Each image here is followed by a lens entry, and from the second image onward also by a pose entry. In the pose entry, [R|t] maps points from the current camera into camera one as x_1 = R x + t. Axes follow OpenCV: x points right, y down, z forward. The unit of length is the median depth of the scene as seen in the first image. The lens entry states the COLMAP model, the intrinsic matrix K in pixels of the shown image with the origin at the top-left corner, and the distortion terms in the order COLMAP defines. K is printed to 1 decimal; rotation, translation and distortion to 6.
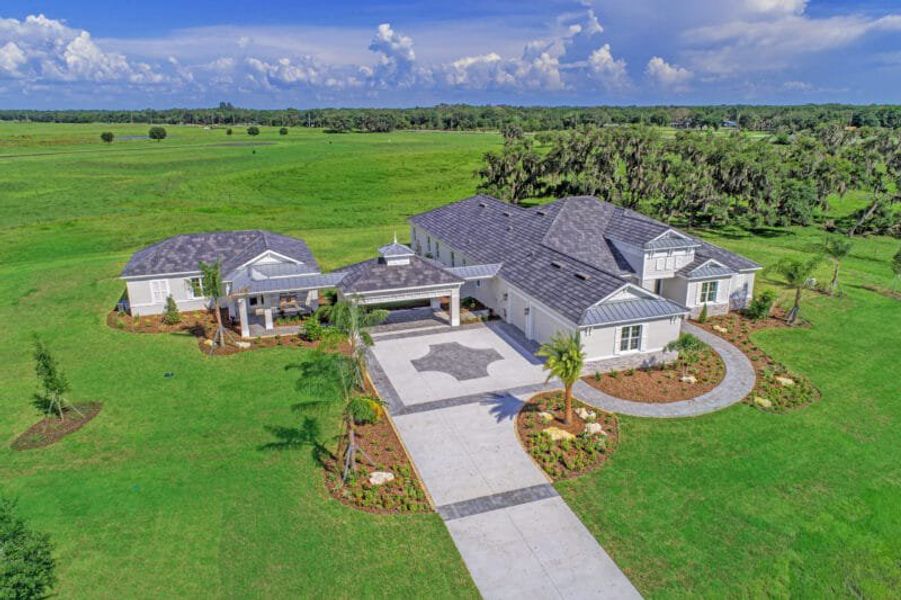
lens RADIAL K [[631.0, 0, 450.5], [0, 631.0, 300.0], [0, 0, 1]] dist [-0.004231, -0.000646]
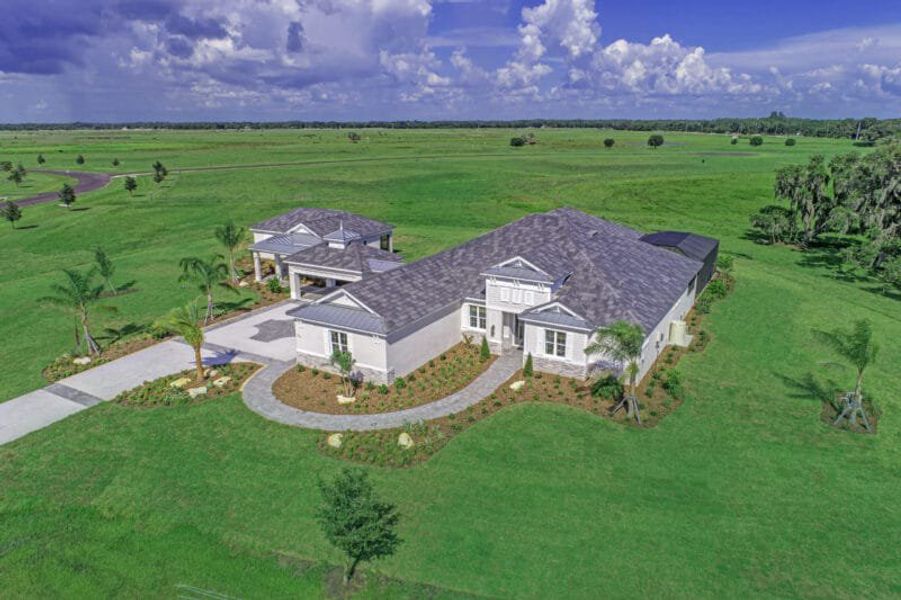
lens RADIAL K [[606.2, 0, 439.8], [0, 606.2, 299.8], [0, 0, 1]] dist [-0.002459, 0.002696]
pose [[0.650256, 0.216128, -0.728324, 0.861320], [-0.219106, 0.971296, 0.092609, -0.105454], [0.727434, 0.099360, 0.678946, 0.368711]]
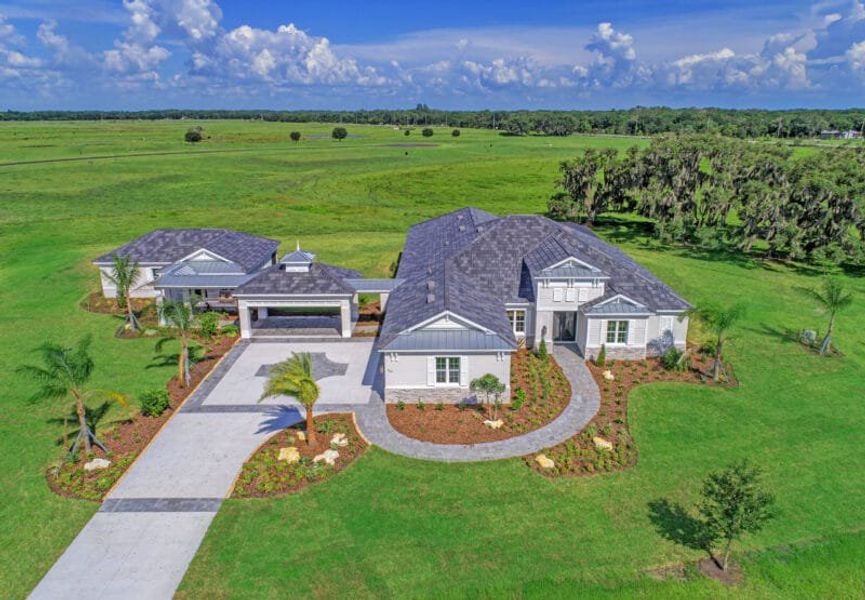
lens RADIAL K [[648.0, 0, 432.5], [0, 648.0, 300.0], [0, 0, 1]] dist [-0.005627, 0.002318]
pose [[0.944634, 0.095973, -0.313778, 0.444985], [-0.098949, 0.995072, 0.006467, -0.037148], [0.312852, 0.024939, 0.949474, 0.069011]]
